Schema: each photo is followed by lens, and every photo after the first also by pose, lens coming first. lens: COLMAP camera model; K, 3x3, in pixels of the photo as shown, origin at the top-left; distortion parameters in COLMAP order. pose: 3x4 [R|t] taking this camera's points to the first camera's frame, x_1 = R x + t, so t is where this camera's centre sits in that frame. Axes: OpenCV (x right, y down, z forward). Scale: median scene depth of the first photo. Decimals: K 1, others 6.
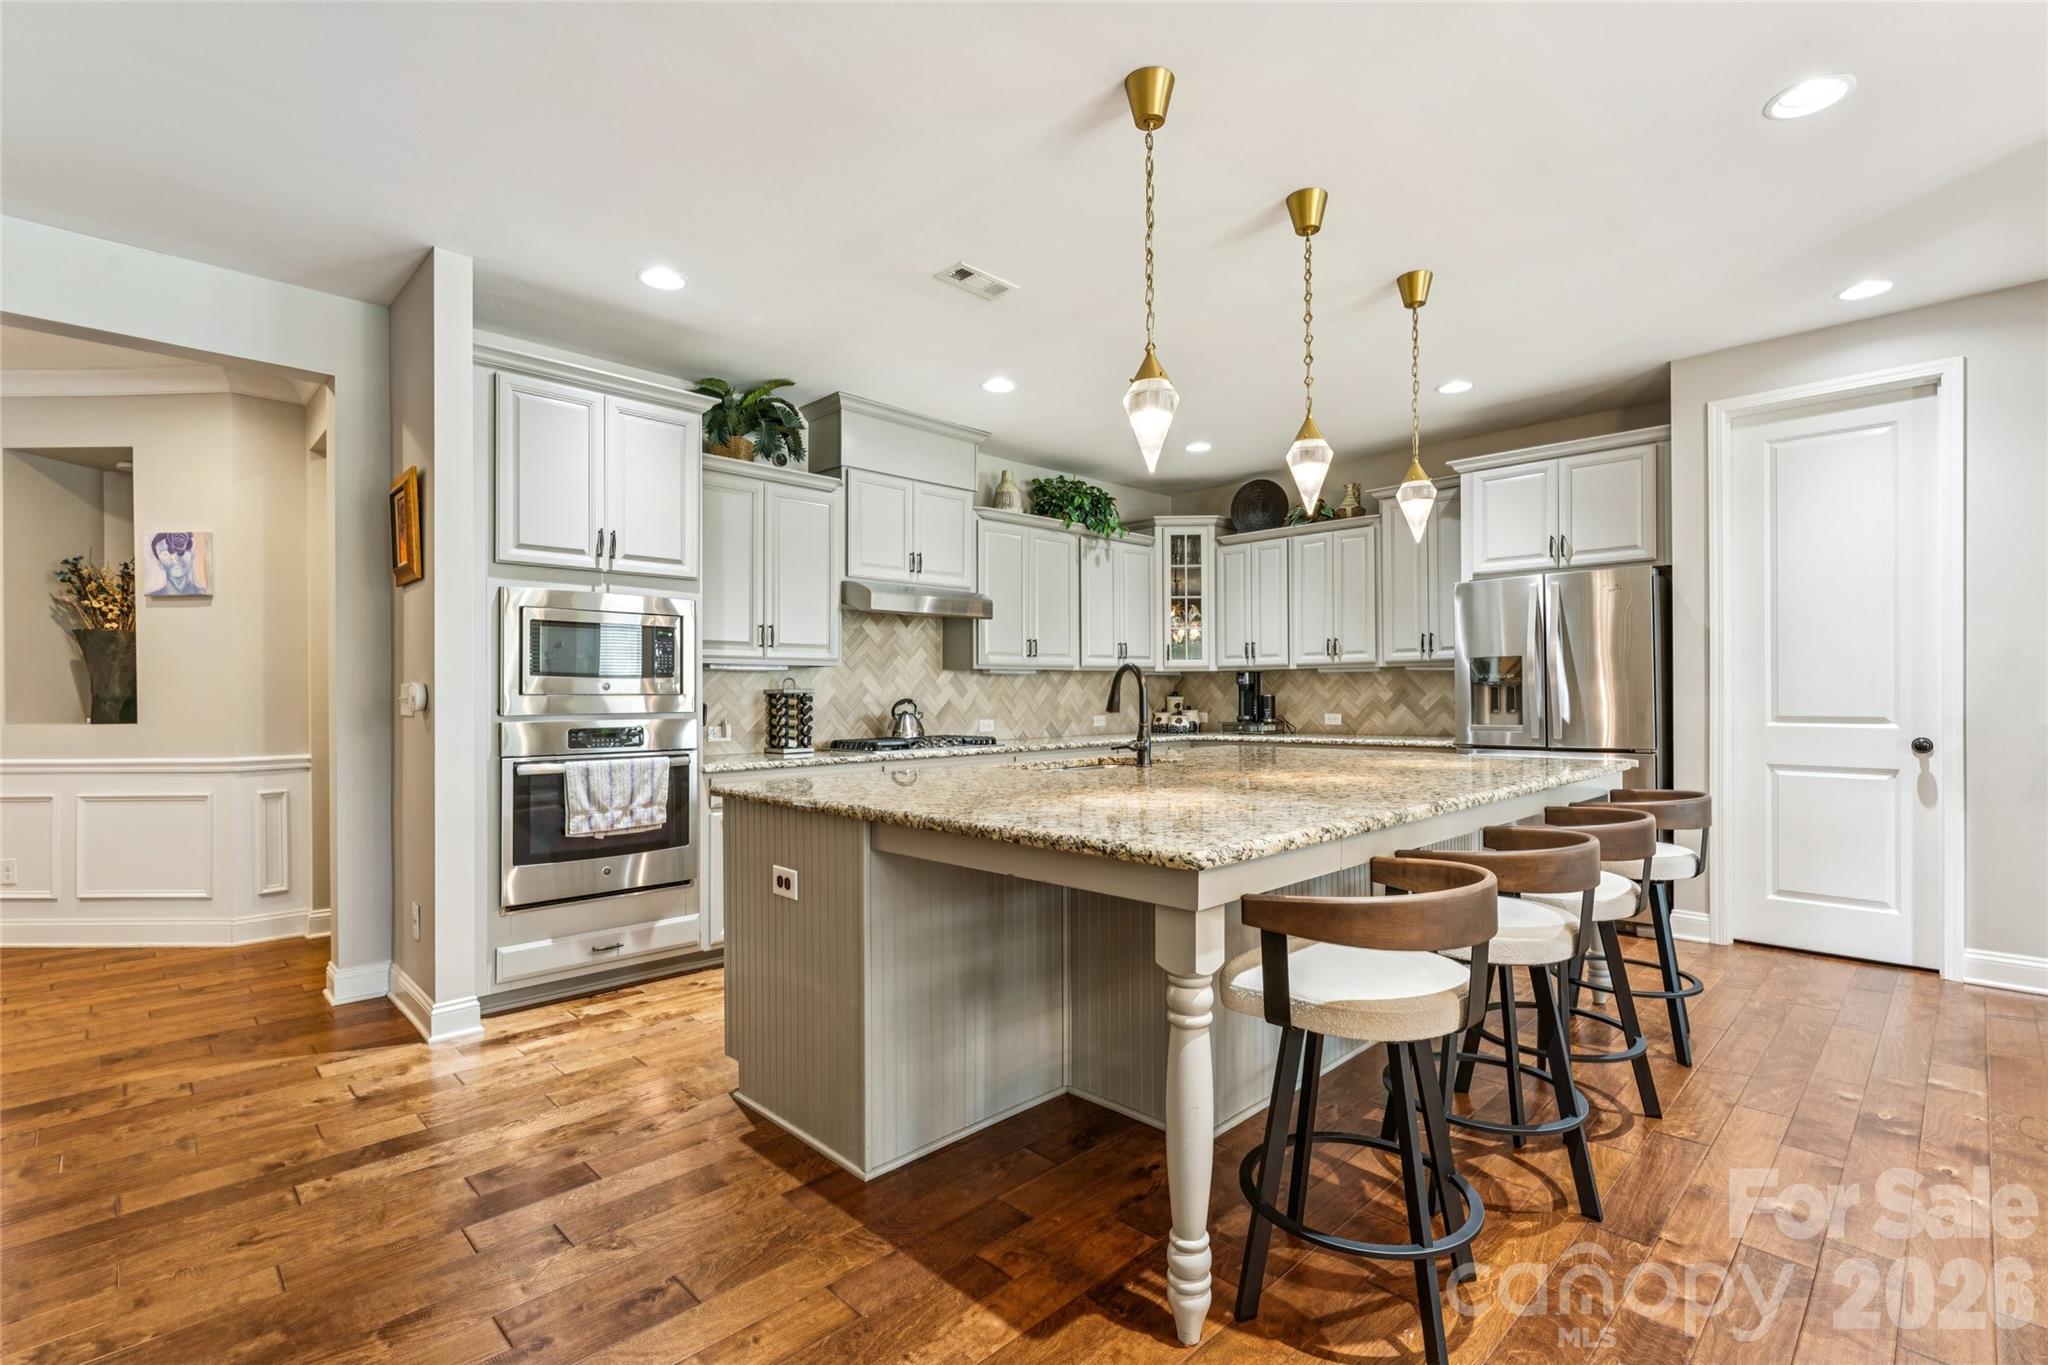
lens RADIAL K [[928.1, 0, 1019.8], [0, 928.1, 685.2], [0, 0, 1]] dist [-0.000985, -0.000025]
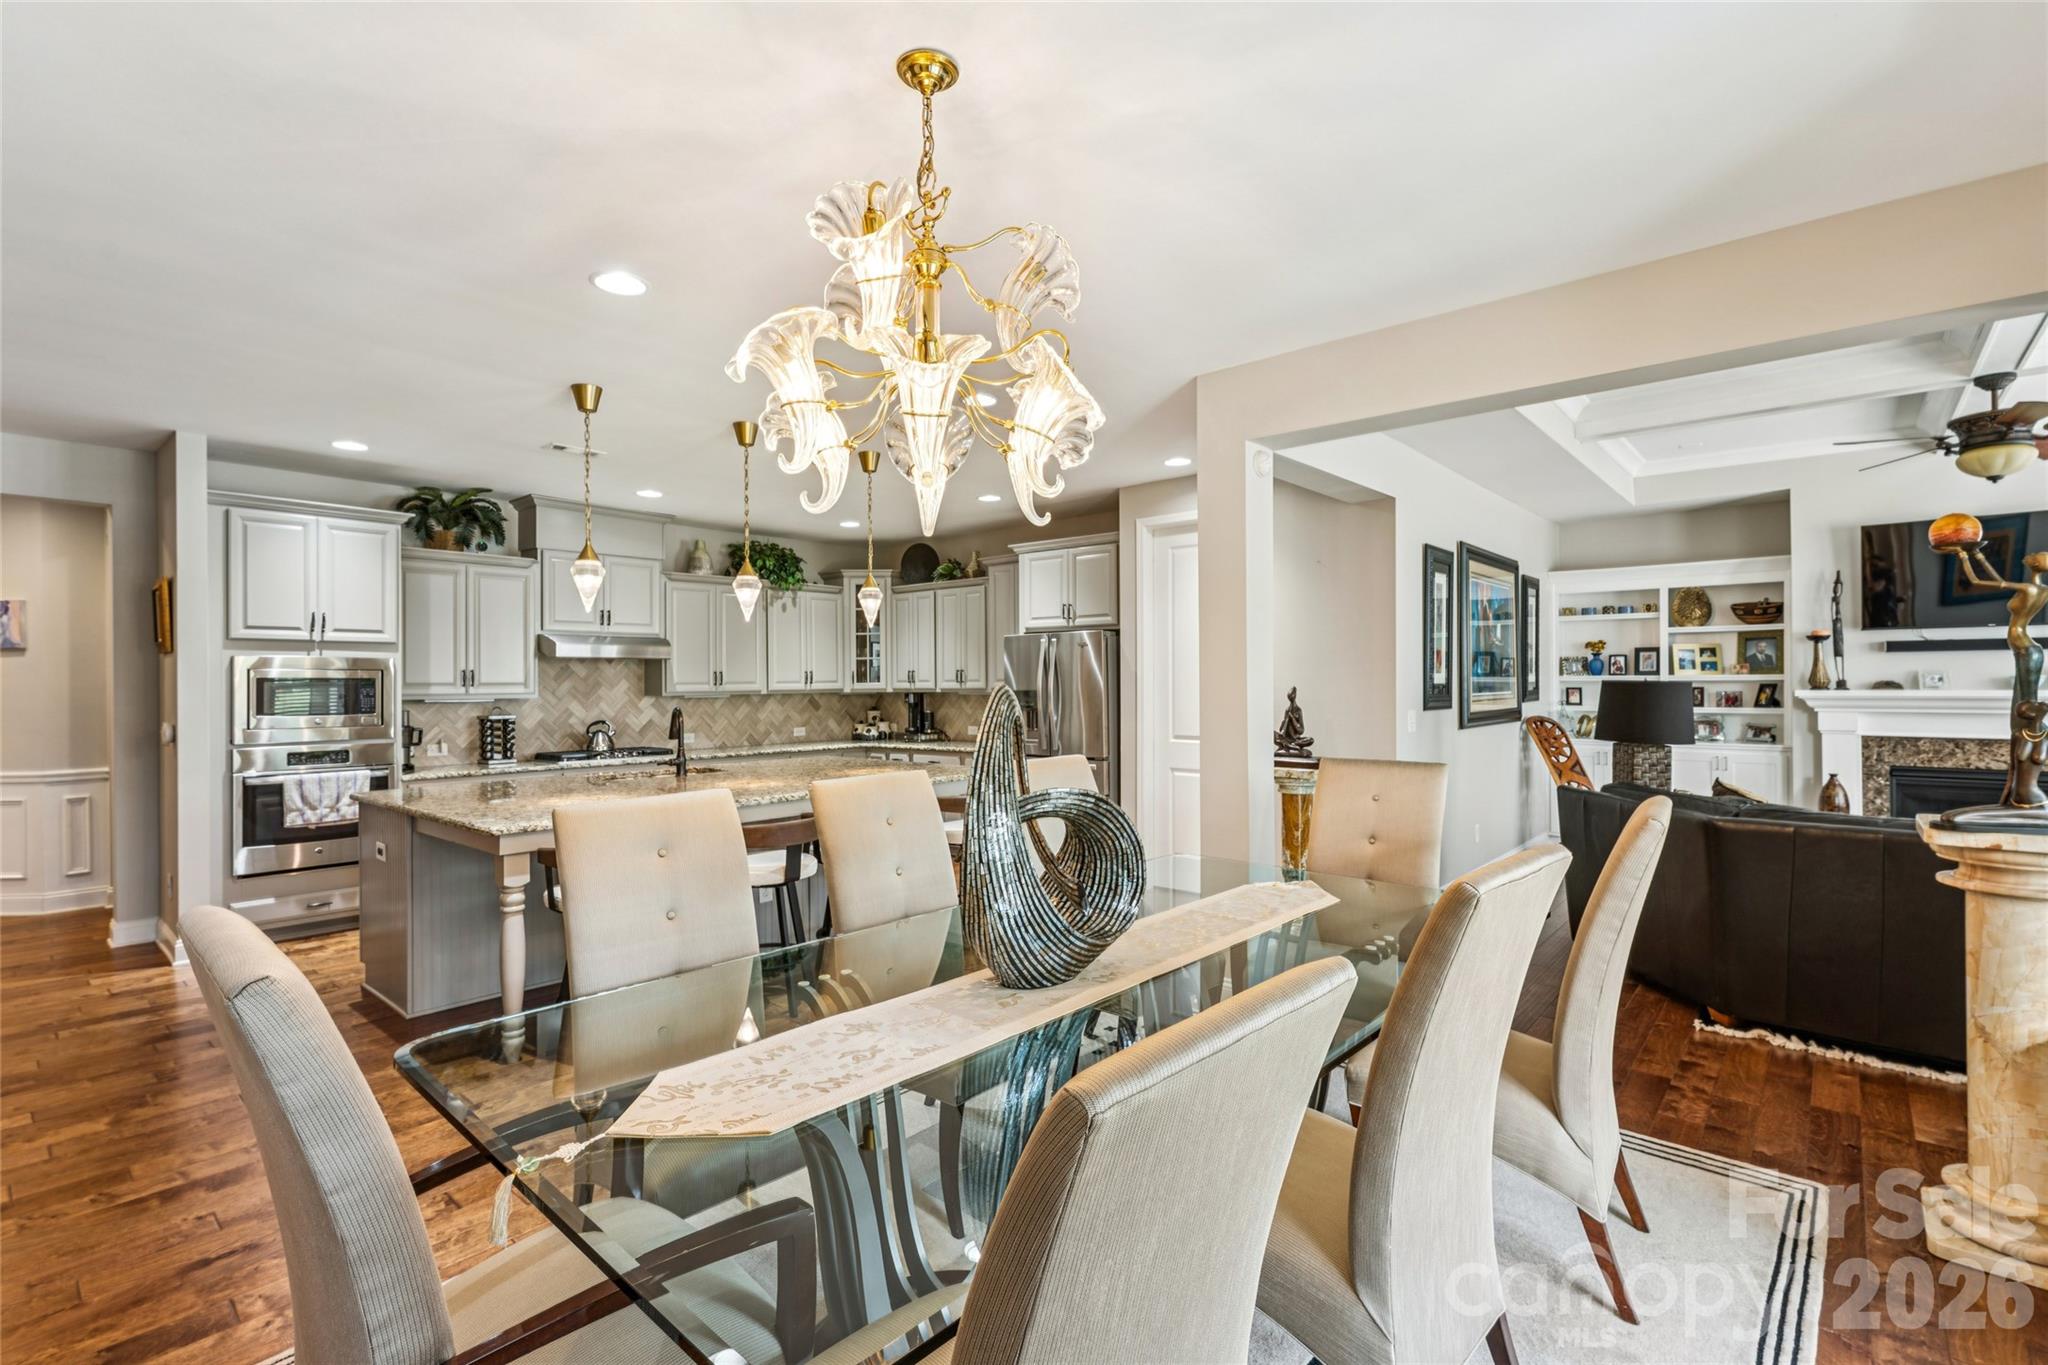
lens RADIAL K [[928.1, 0, 1021.0], [0, 928.1, 679.2], [0, 0, 1]] dist [-0.000985, -0.000025]
pose [[0.996688, -0.001062, 0.081313, 0.424833], [0.000644, 0.999986, 0.005160, -0.058560], [-0.081317, -0.005090, 0.996675, -0.420826]]
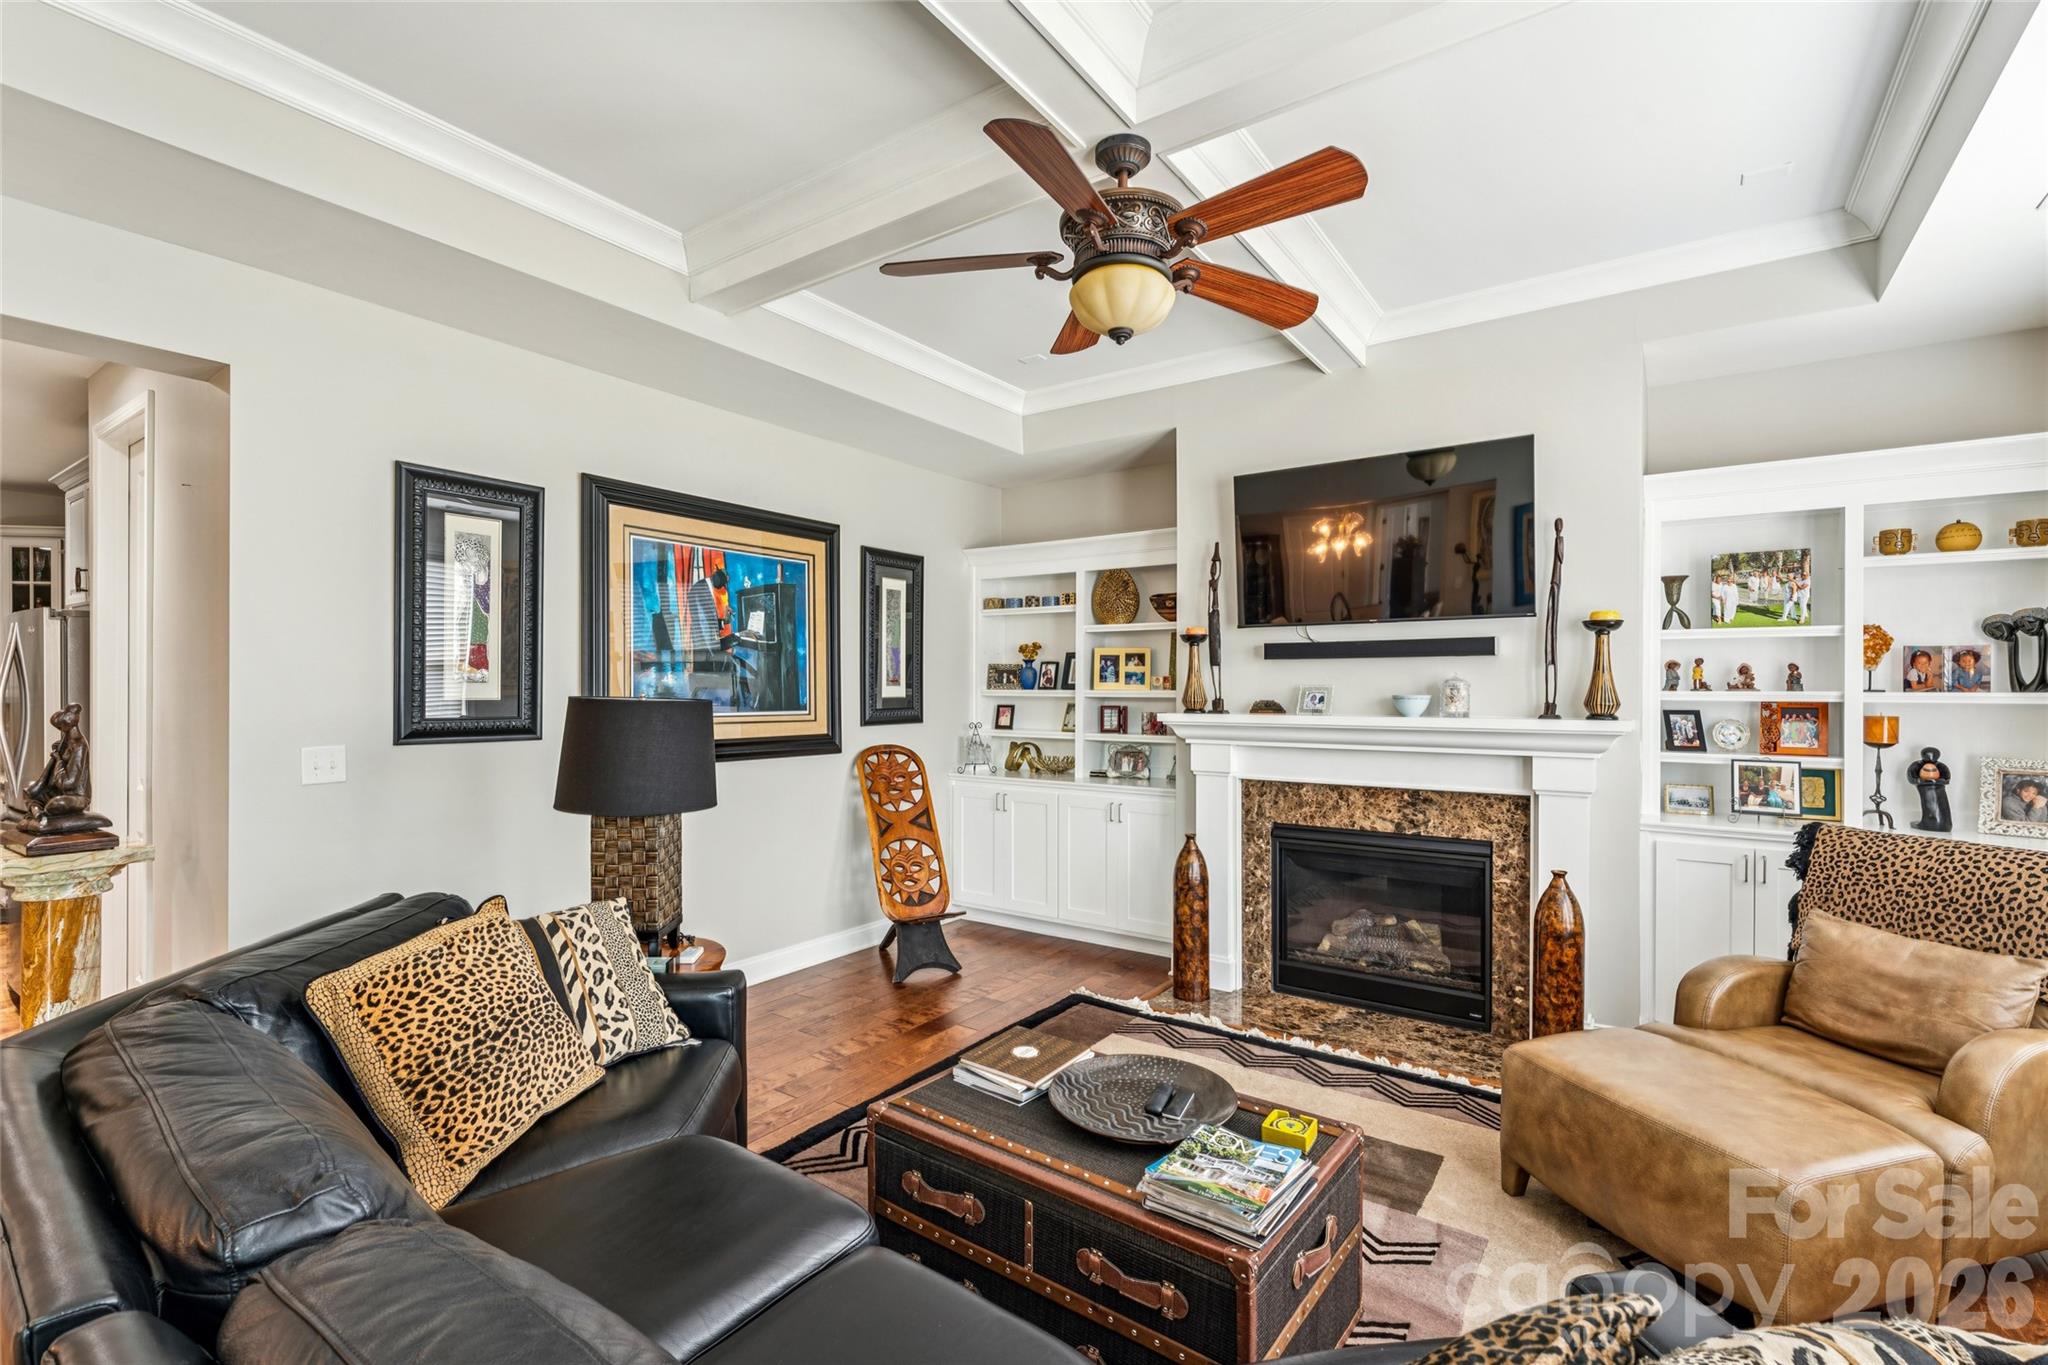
lens RADIAL K [[928.1, 0, 991.6], [0, 928.1, 689.7], [0, 0, 1]] dist [-0.000985, -0.000025]
pose [[0.986766, 0.009298, 0.161883, 1.398269], [-0.010280, 0.999934, 0.005226, -0.061843], [-0.161824, -0.006821, 0.986796, -0.046398]]
